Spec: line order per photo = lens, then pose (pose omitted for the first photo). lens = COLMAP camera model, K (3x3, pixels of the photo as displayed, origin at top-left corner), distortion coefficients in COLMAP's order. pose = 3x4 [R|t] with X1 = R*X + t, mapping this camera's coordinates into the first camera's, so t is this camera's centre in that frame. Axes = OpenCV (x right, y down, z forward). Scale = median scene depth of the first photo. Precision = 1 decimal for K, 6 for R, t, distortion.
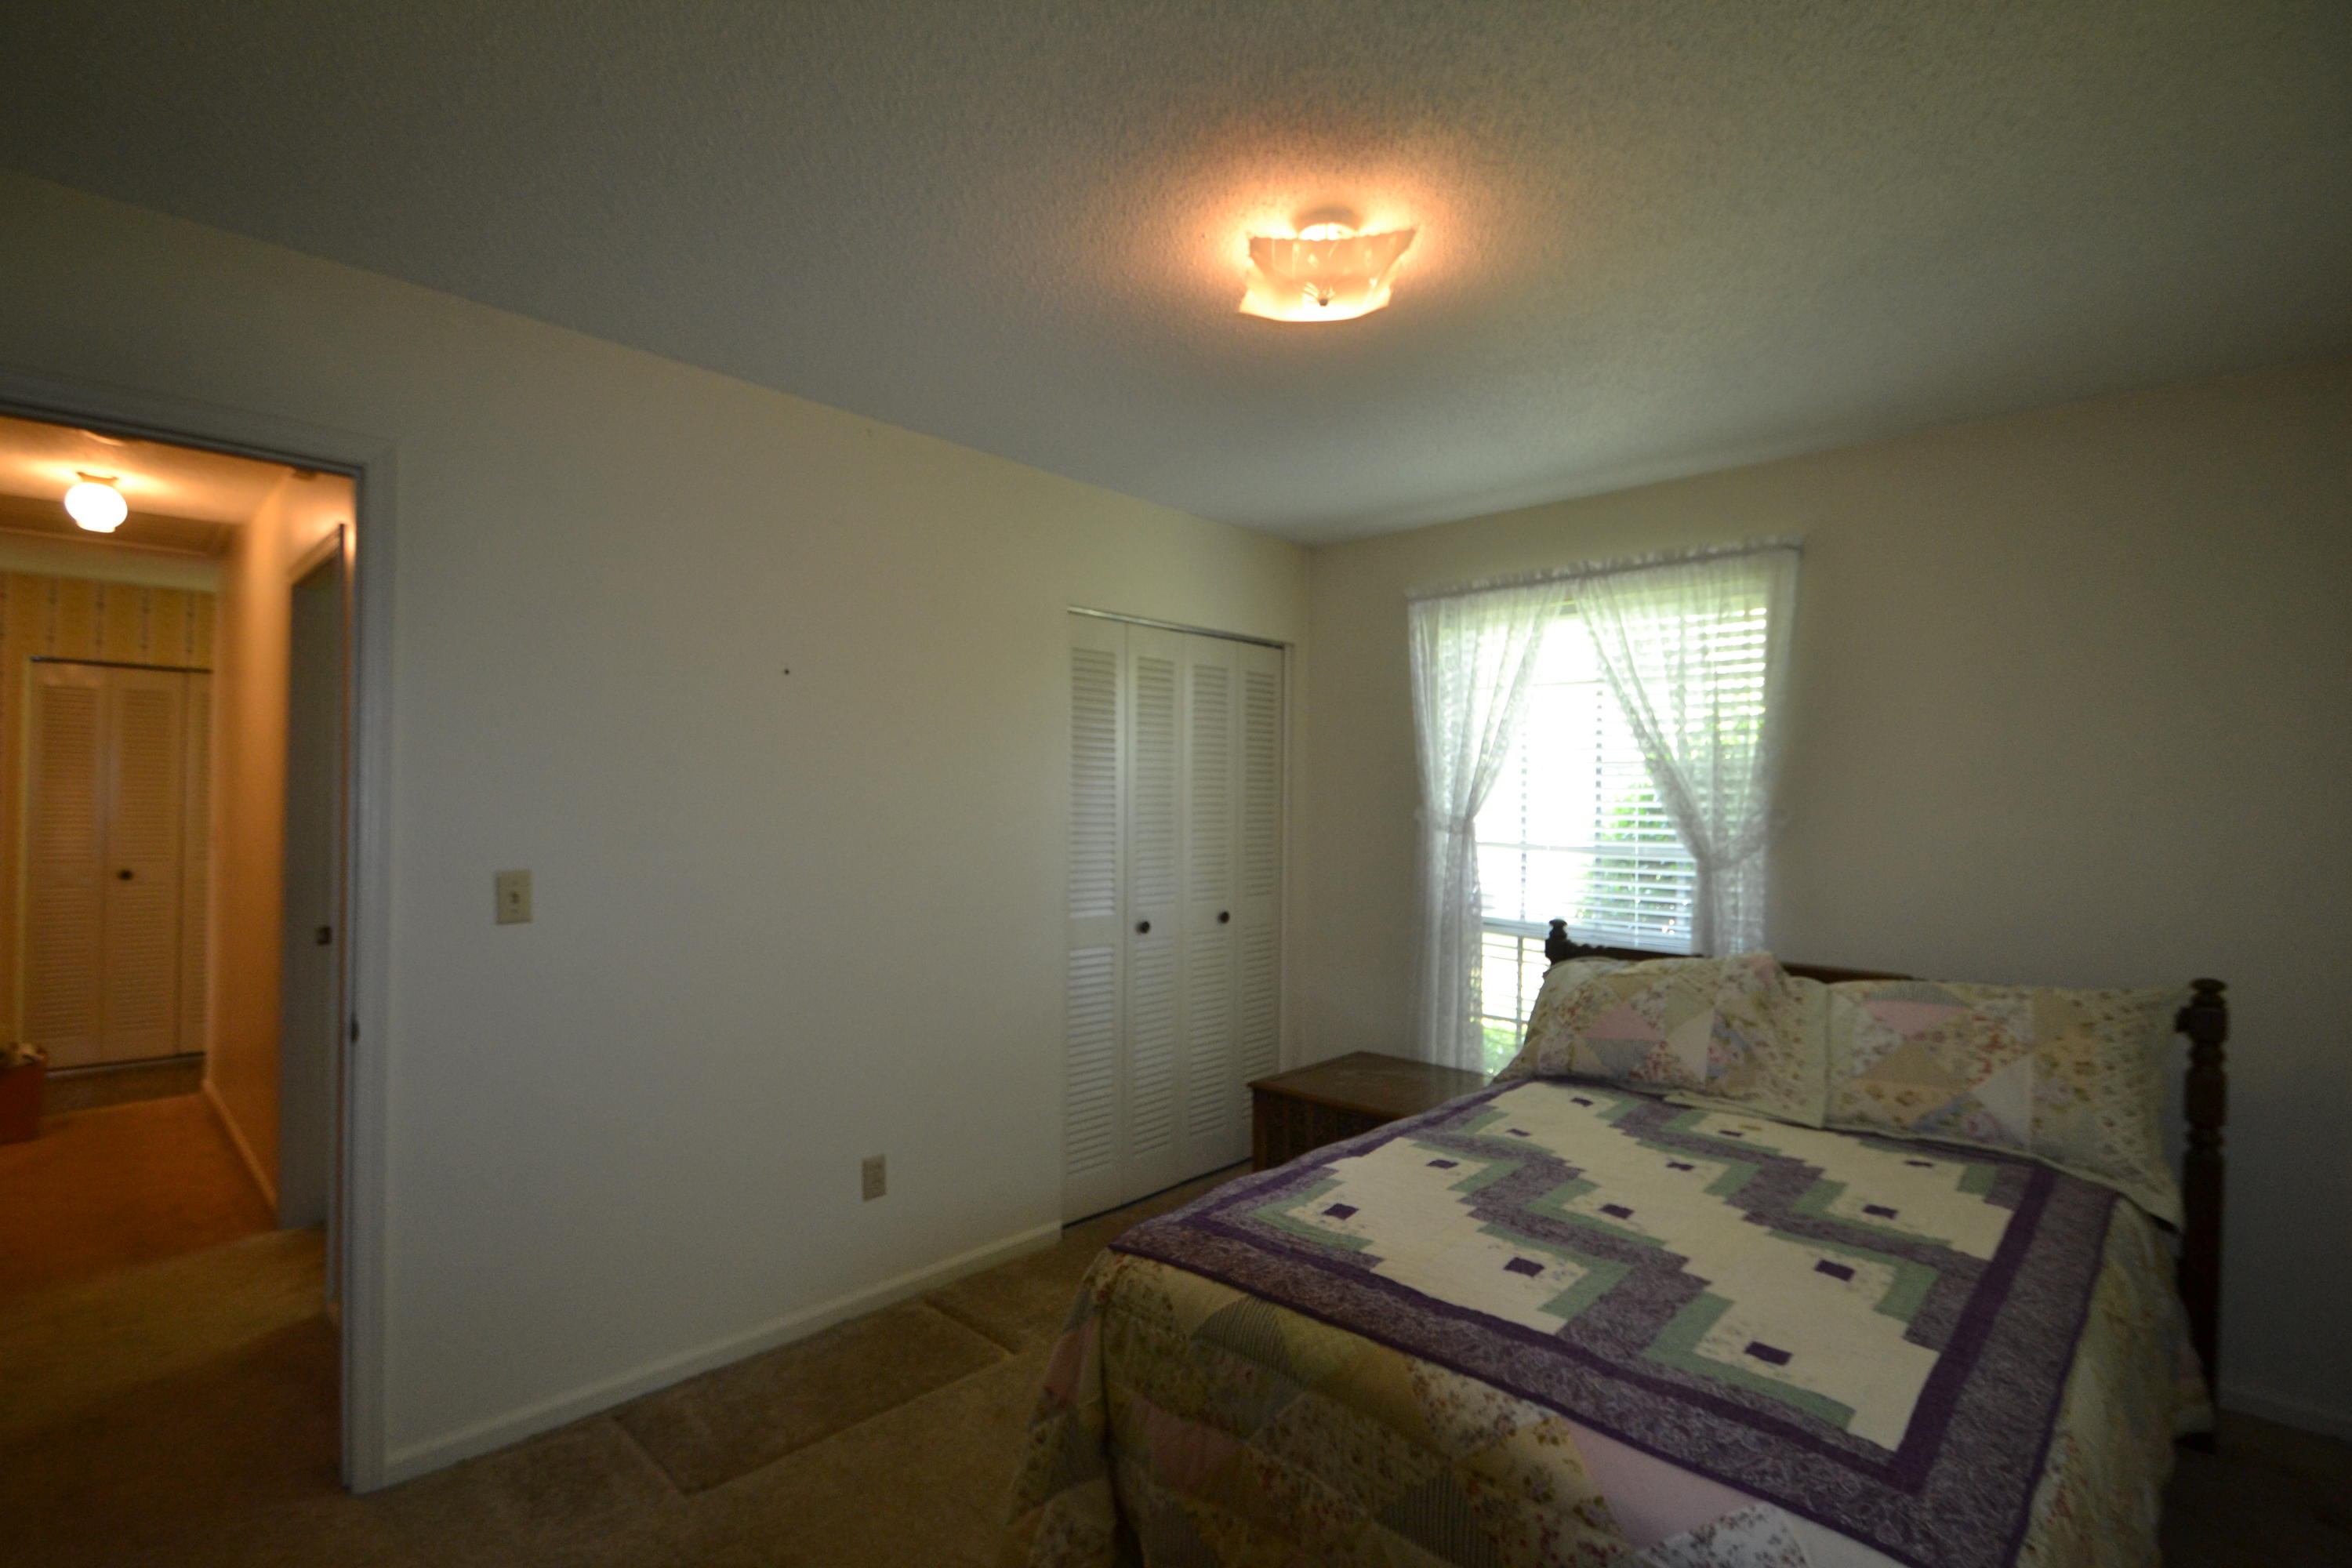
lens RADIAL K [[1082.8, 0, 1172.1], [0, 1082.8, 790.5], [0, 0, 1]] dist [-0.001410, -0.000370]
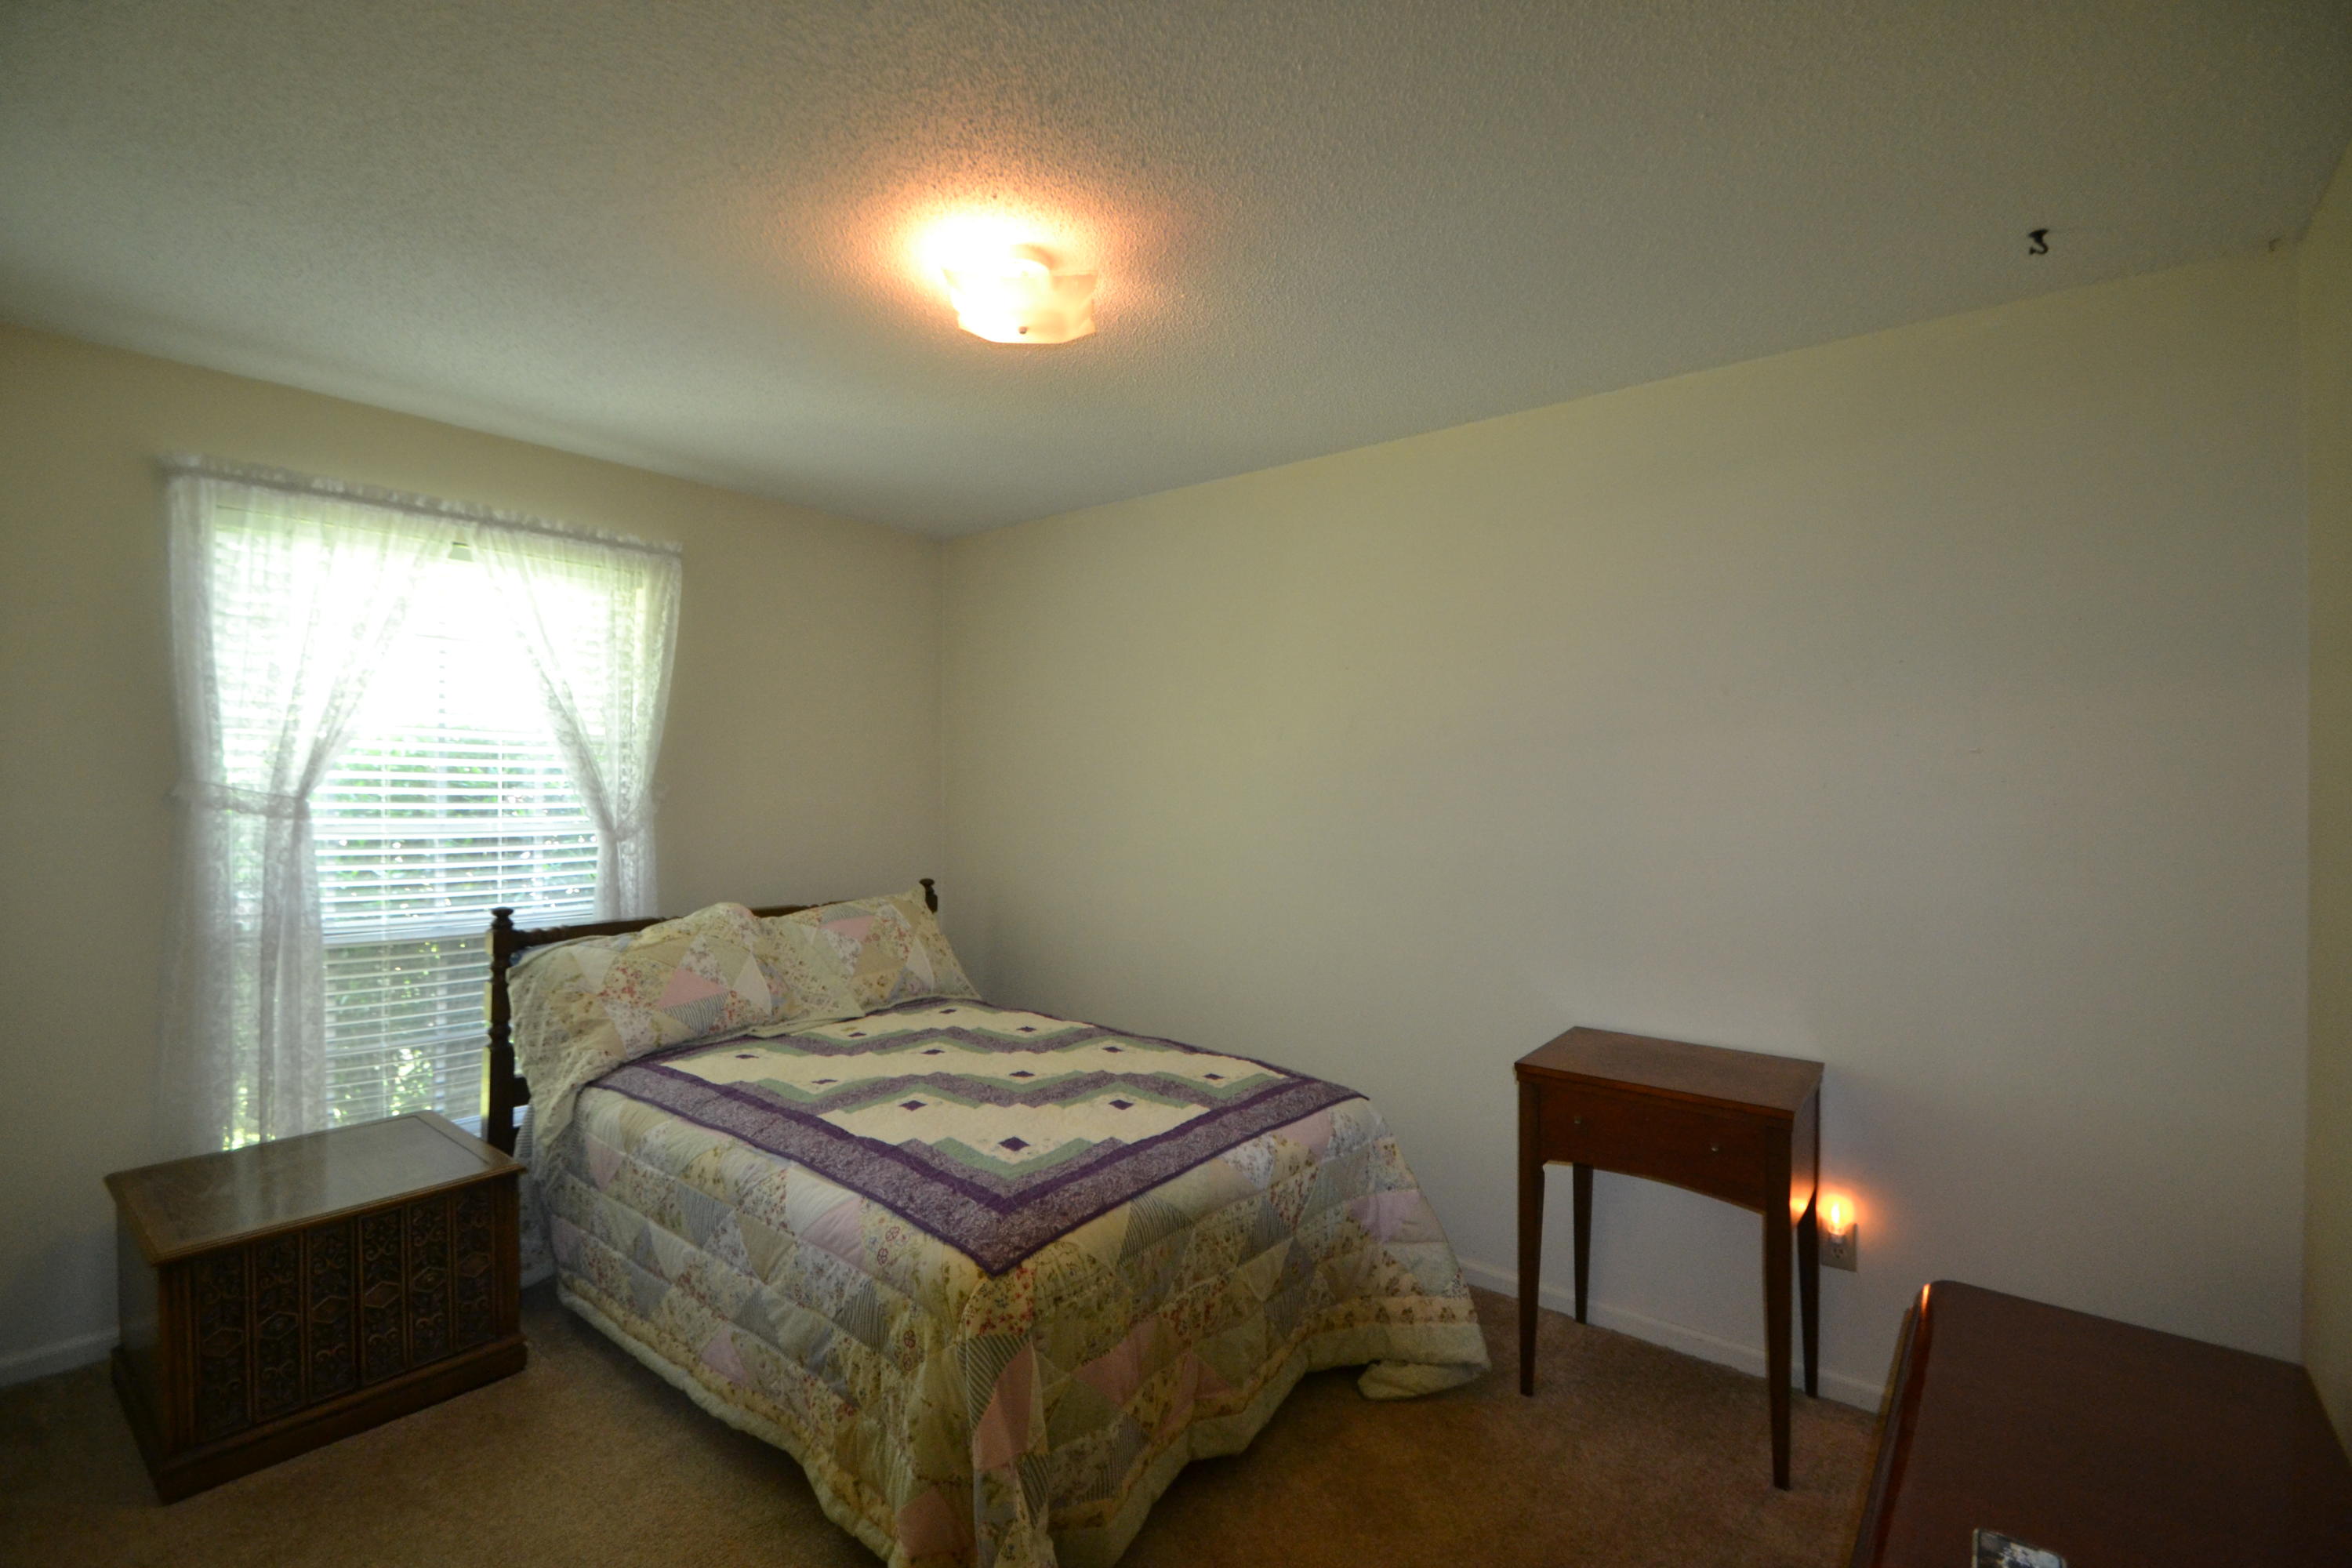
lens RADIAL K [[996.8, 0, 1171.5], [0, 996.8, 783.7], [0, 0, 1]] dist [0.002502, 0.000045]
pose [[-0.058028, -0.009231, 0.998272, -0.754663], [-0.021858, 0.999729, 0.007974, -0.002455], [-0.998076, -0.021358, -0.058214, 0.759171]]
